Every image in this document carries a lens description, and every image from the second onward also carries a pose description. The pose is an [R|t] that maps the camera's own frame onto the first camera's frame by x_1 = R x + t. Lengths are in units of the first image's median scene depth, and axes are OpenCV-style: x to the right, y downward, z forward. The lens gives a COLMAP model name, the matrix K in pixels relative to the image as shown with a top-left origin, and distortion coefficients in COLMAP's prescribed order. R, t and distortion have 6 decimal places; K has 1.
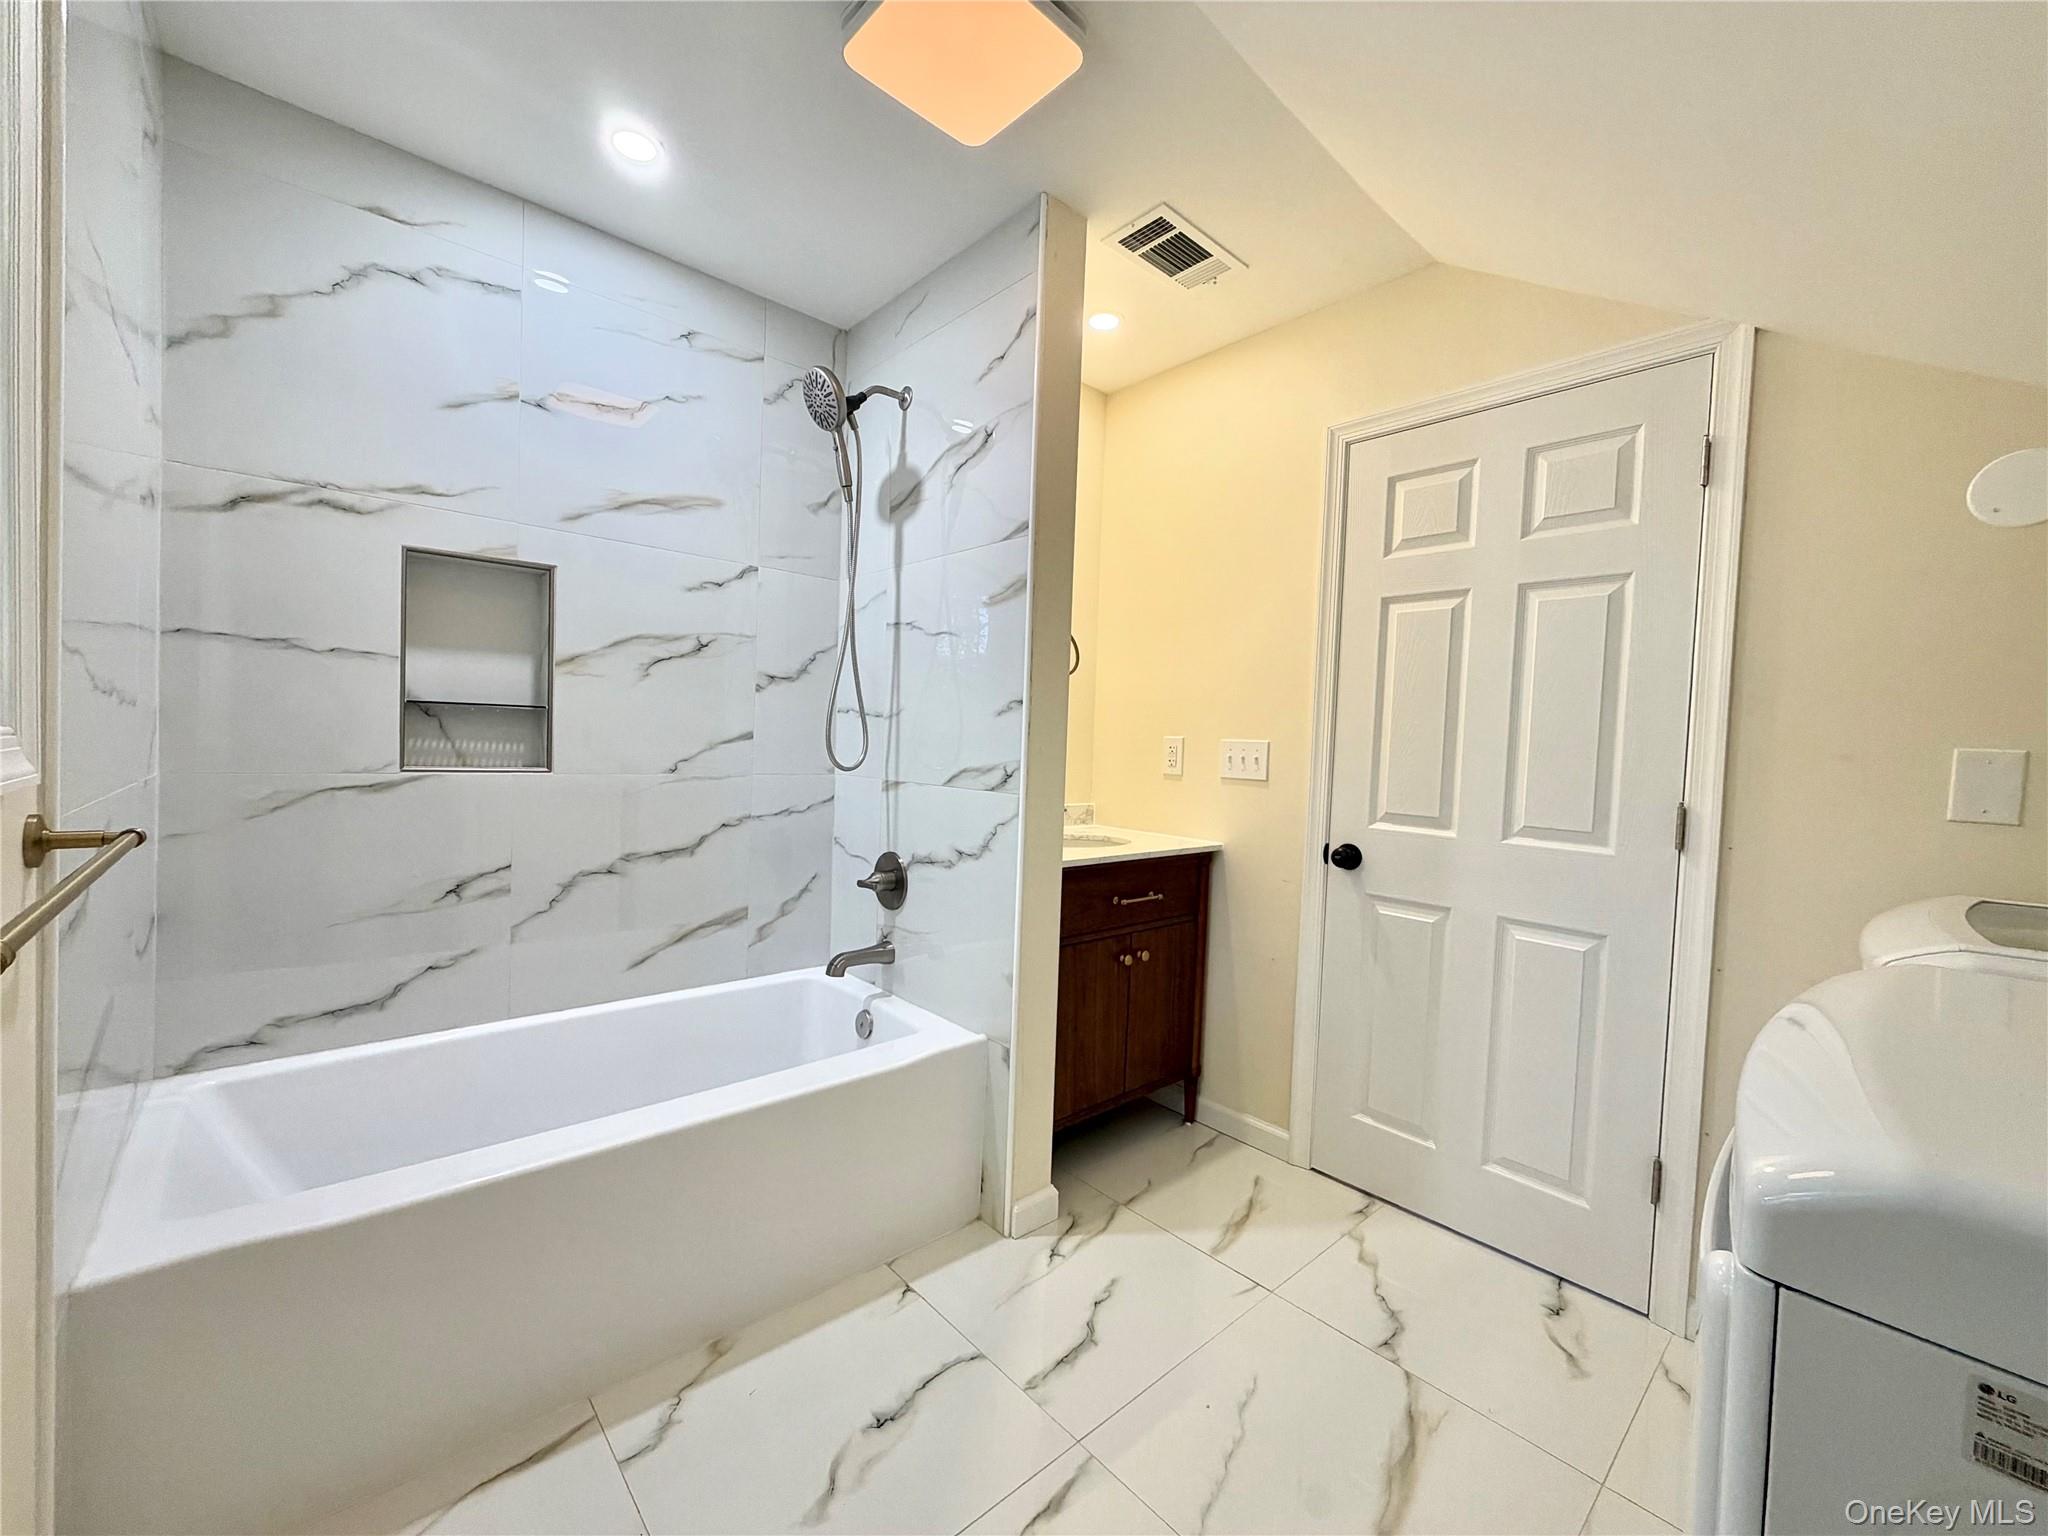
lens RADIAL K [[814.1, 0, 1021.9], [0, 814.1, 767.3], [0, 0, 1]] dist [-0.002854, -0.000151]
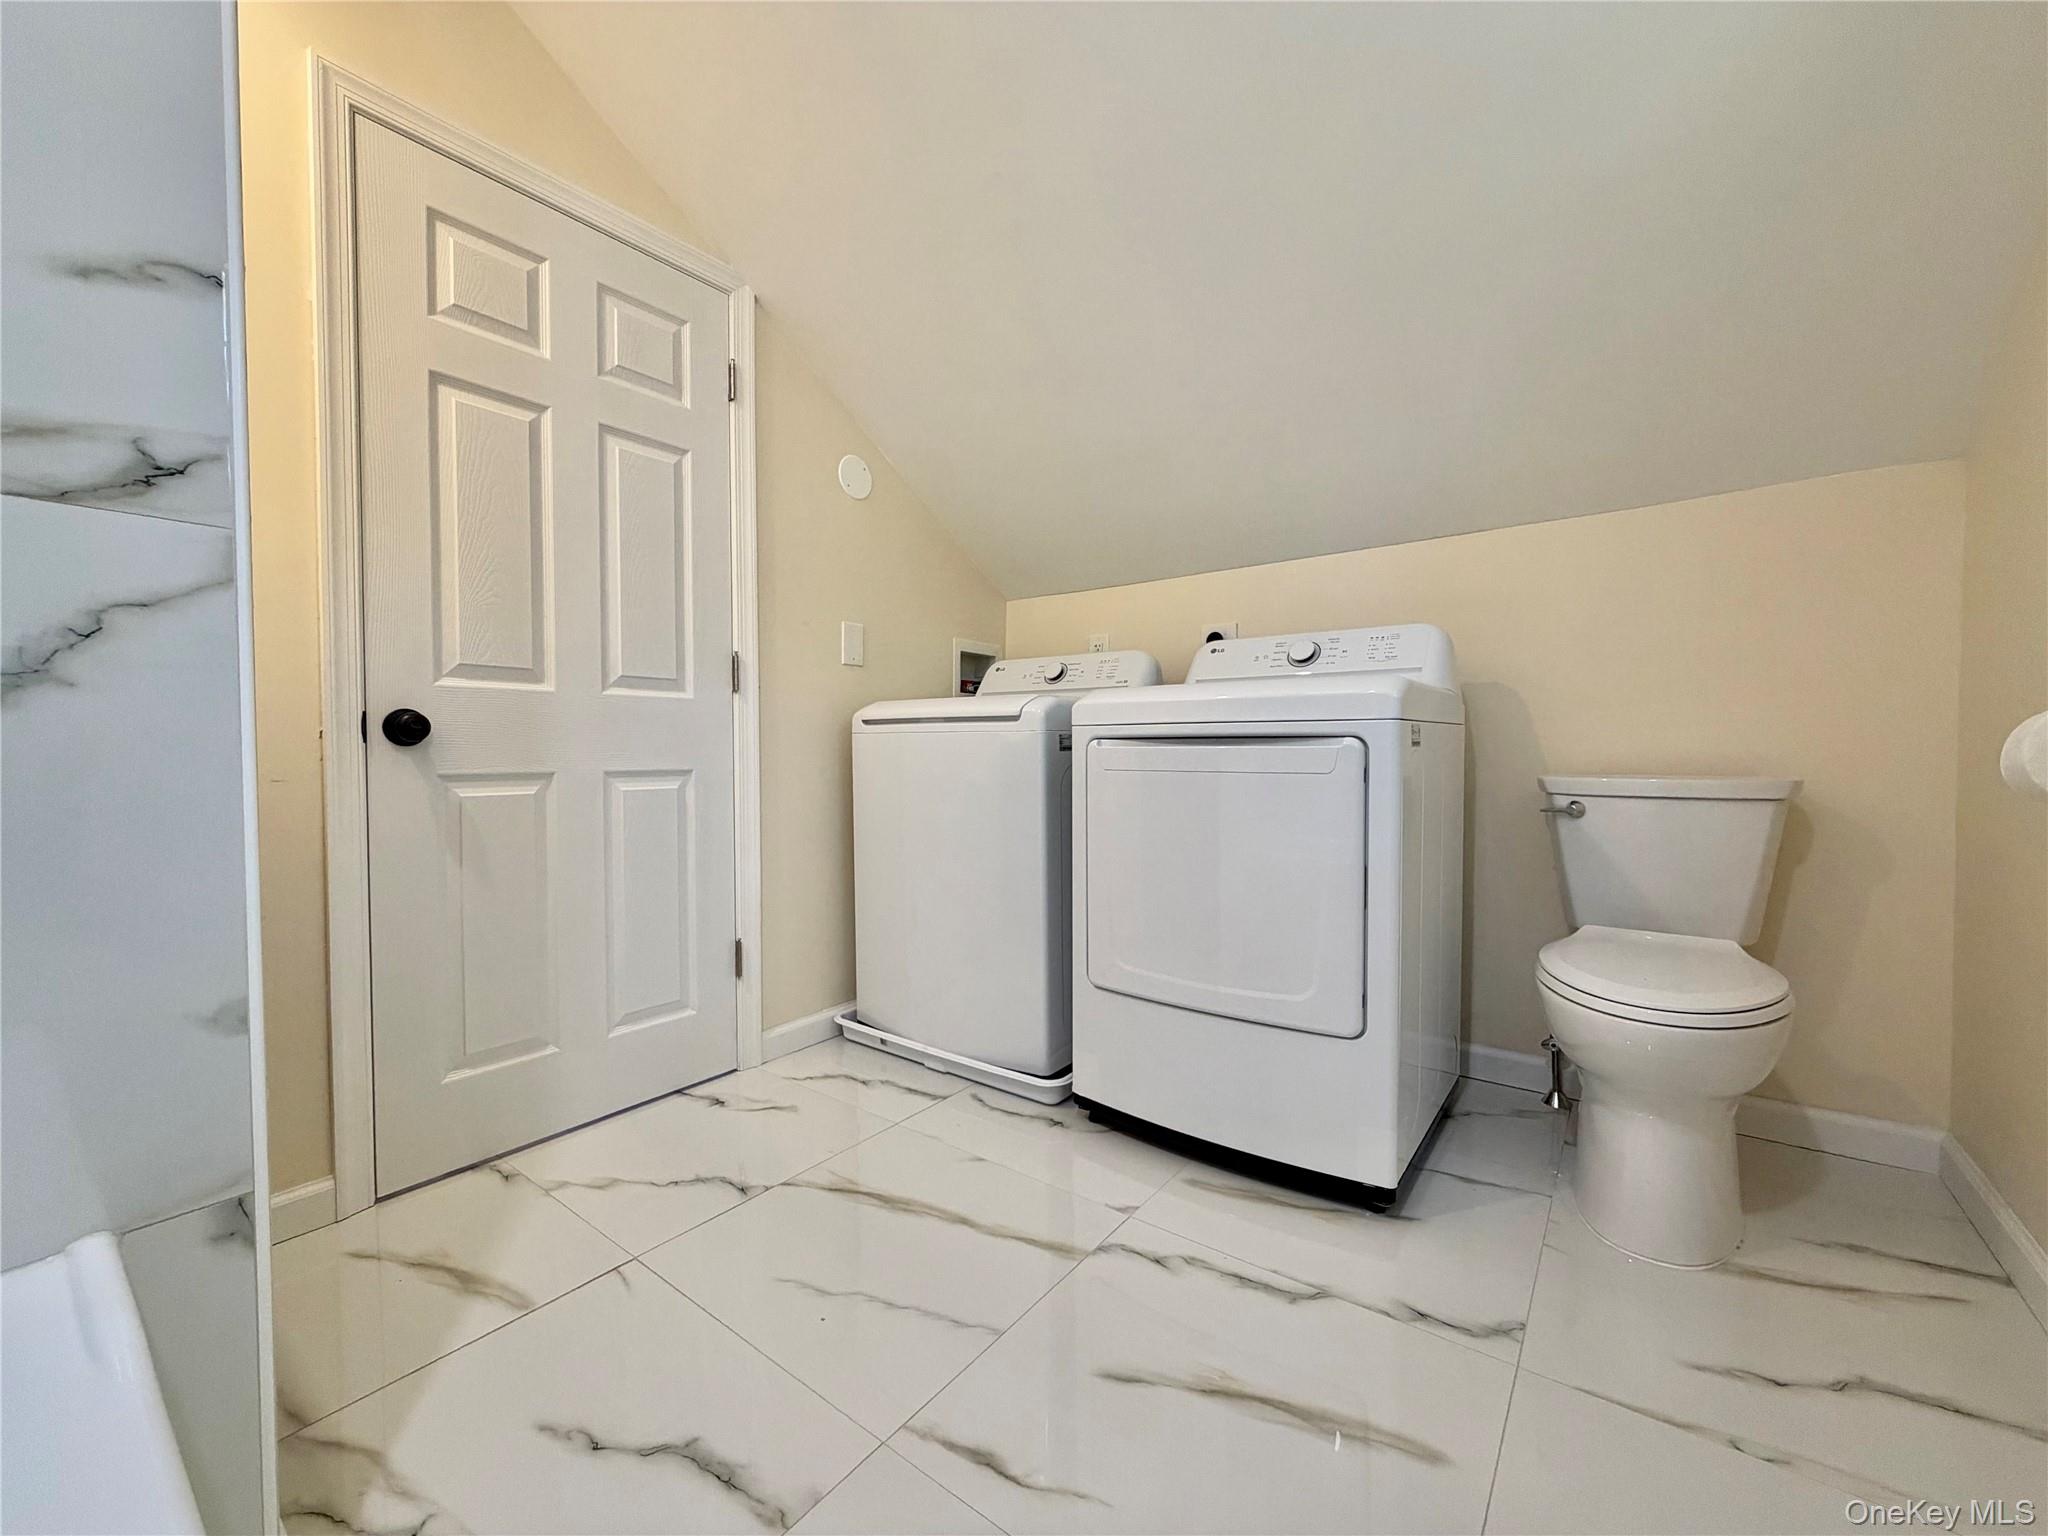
lens RADIAL K [[814.1, 0, 1021.9], [0, 814.1, 767.3], [0, 0, 1]] dist [-0.002854, -0.000151]
pose [[-0.183309, -0.062672, 0.981056, -0.442638], [0.030468, 0.997124, 0.069391, 0.127757], [-0.982583, 0.042611, -0.180873, 0.693654]]
